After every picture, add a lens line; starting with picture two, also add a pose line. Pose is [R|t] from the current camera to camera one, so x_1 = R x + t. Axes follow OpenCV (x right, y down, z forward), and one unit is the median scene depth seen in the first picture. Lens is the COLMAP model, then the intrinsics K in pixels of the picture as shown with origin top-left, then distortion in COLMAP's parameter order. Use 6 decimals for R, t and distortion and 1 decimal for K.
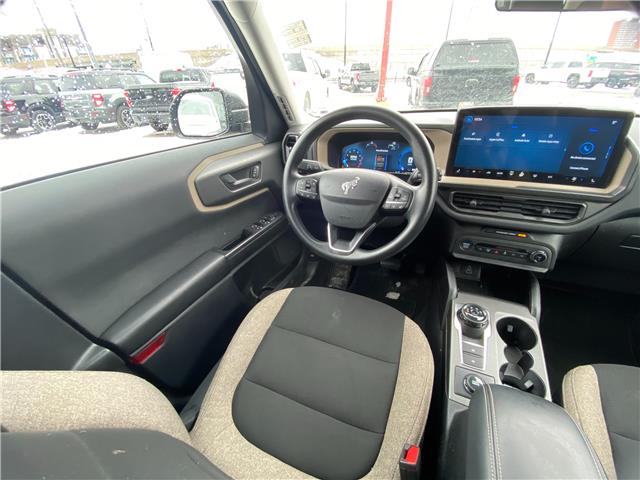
lens RADIAL K [[257.8, 0, 320.0], [0, 257.8, 240.0], [0, 0, 1]] dist [0.025742, -0.024920]
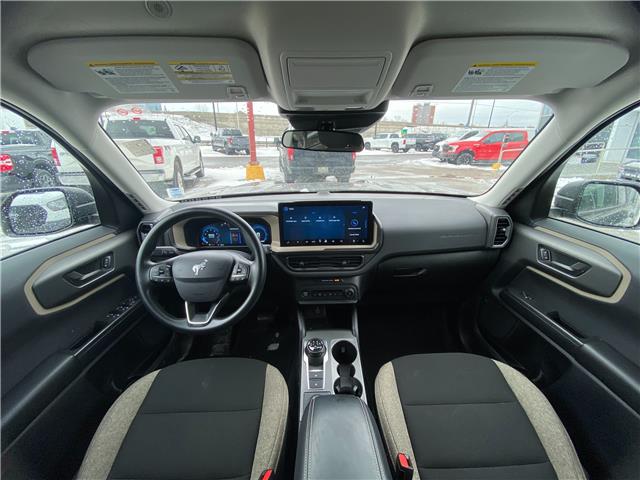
lens RADIAL K [[257.8, 0, 320.0], [0, 257.8, 240.0], [0, 0, 1]] dist [0.025742, -0.024920]
pose [[0.908641, -0.116066, 0.401123, 0.139911], [0.191552, 0.969420, -0.153407, -0.034434], [-0.371051, 0.216228, 0.903087, -0.315486]]
